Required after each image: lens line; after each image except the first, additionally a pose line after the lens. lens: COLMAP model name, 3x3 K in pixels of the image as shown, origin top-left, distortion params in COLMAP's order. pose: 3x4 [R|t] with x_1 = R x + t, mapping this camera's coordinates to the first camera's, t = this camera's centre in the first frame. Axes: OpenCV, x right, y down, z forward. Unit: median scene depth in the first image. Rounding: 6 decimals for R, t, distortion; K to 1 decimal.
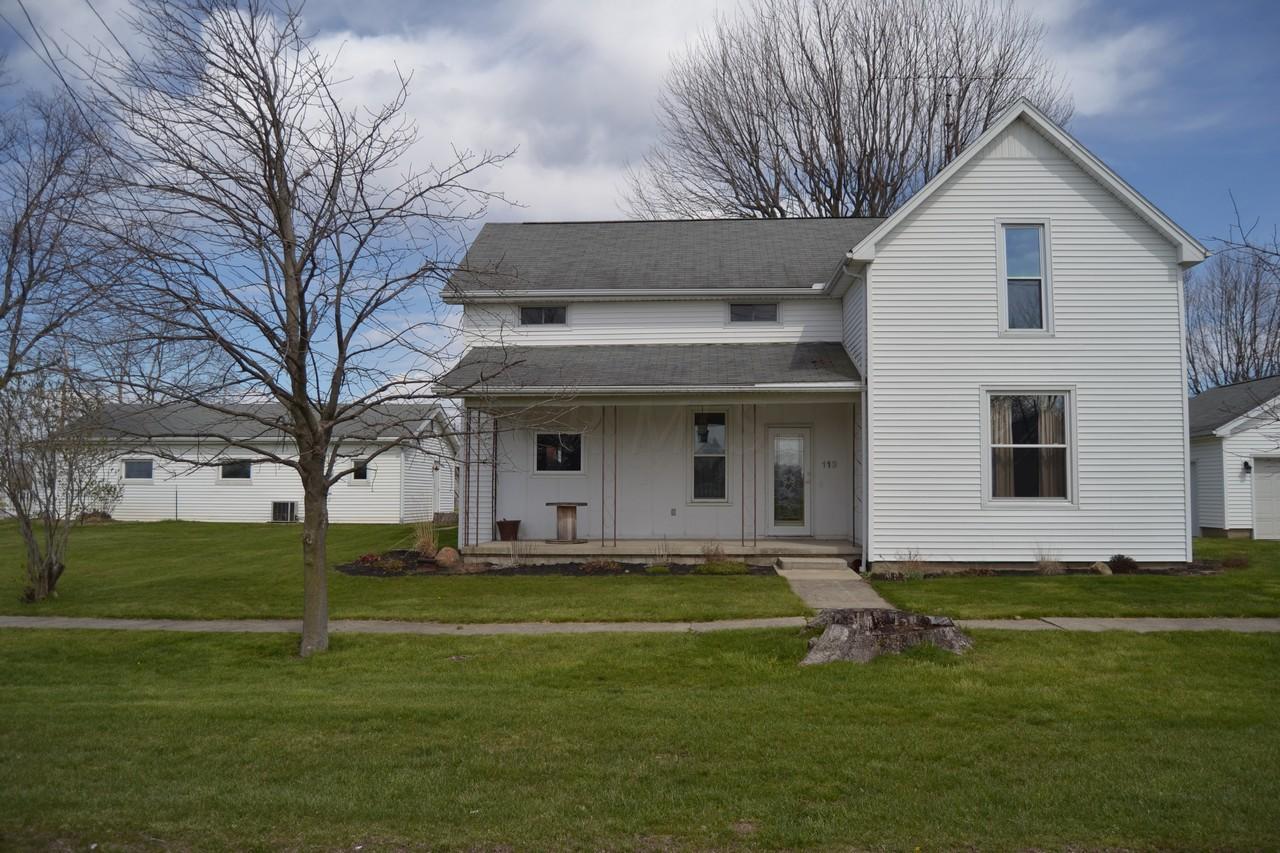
lens RADIAL K [[1008.7, 0, 638.9], [0, 1008.7, 422.8], [0, 0, 1]] dist [-0.089698, 0.036039]
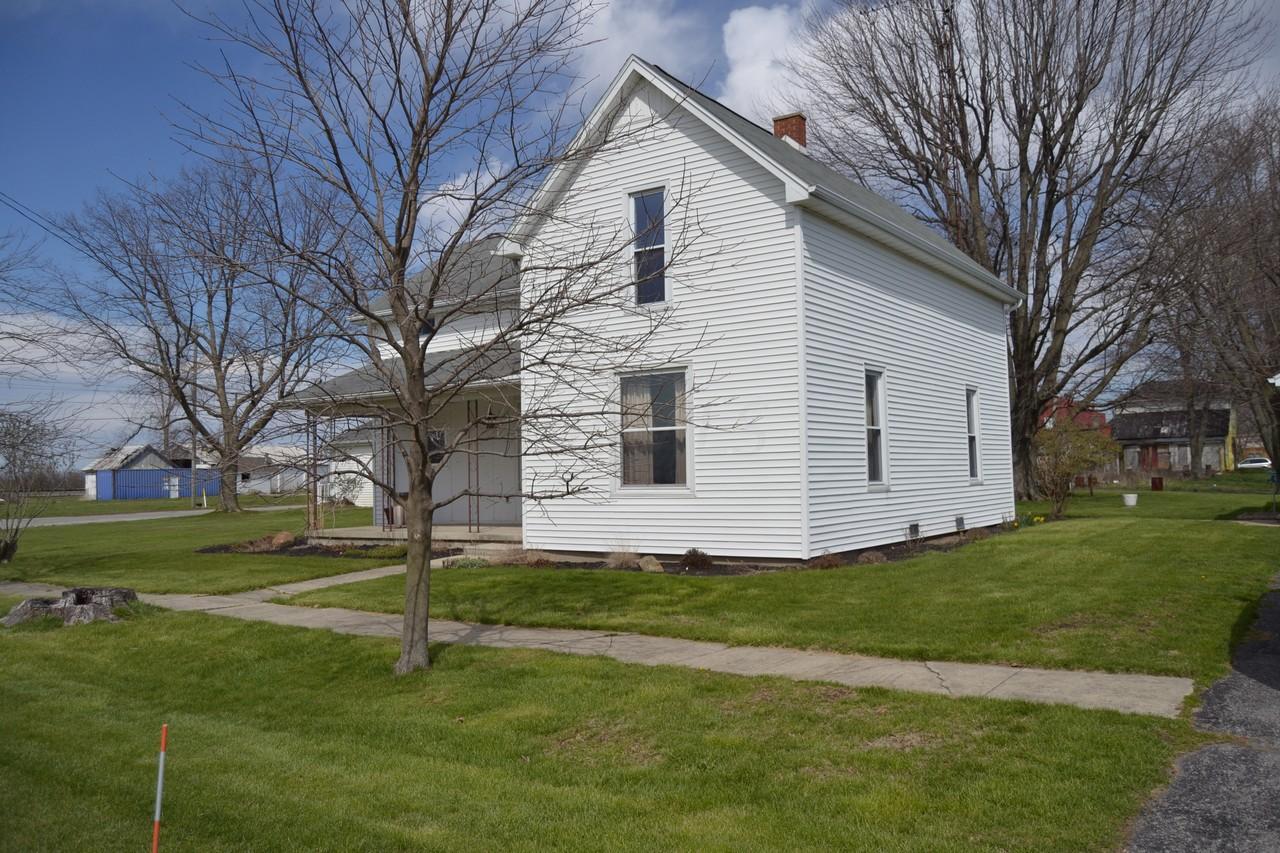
lens RADIAL K [[1008.7, 0, 636.9], [0, 1008.7, 429.5], [0, 0, 1]] dist [-0.089698, 0.036039]
pose [[0.862879, -0.048350, -0.503093, 0.835512], [0.066529, 0.997618, 0.018231, 0.005220], [0.501013, -0.049201, 0.864040, 0.173211]]
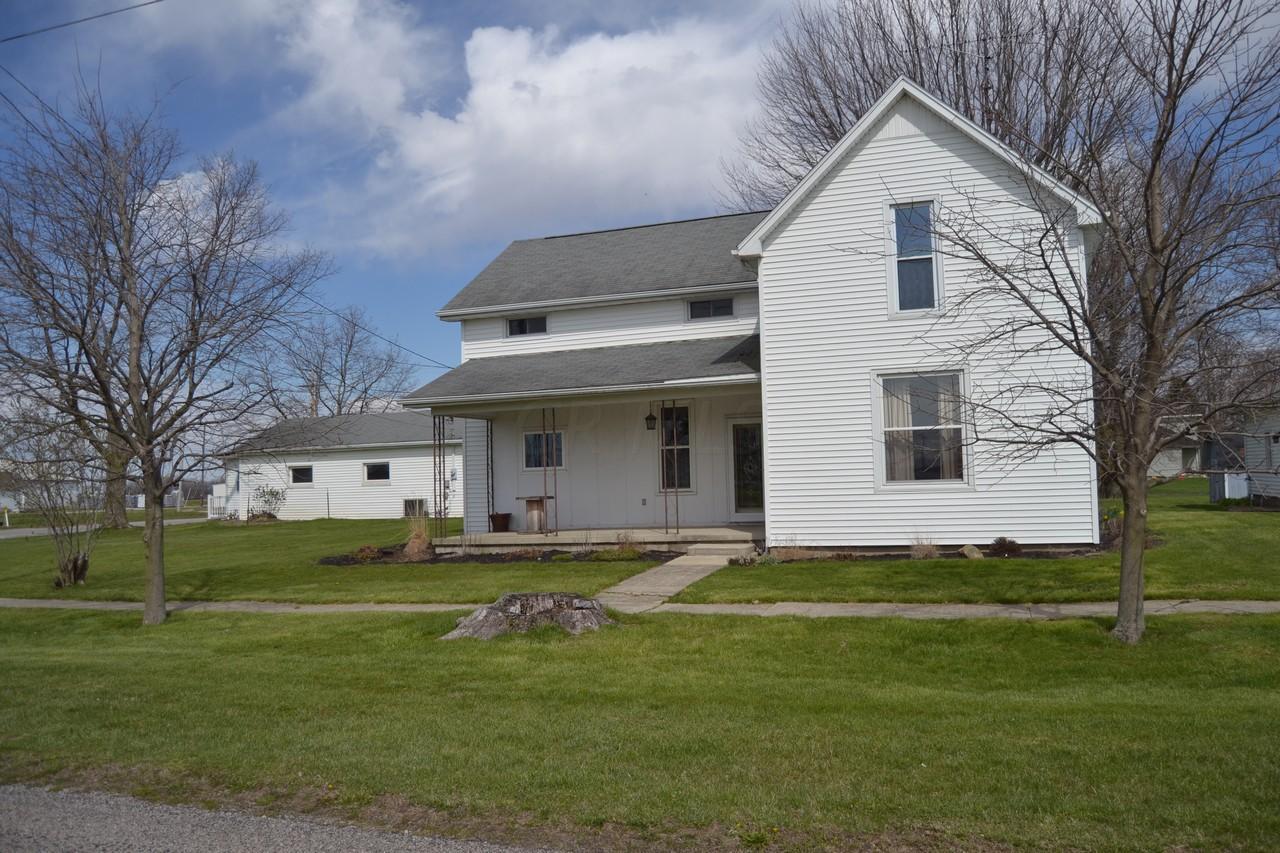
lens RADIAL K [[1008.7, 0, 619.6], [0, 1008.7, 431.5], [0, 0, 1]] dist [-0.089698, 0.036039]
pose [[0.959621, -0.046862, -0.277364, 0.370106], [0.053587, 0.998423, 0.016709, -0.005985], [0.276144, -0.030897, 0.960620, -0.035269]]
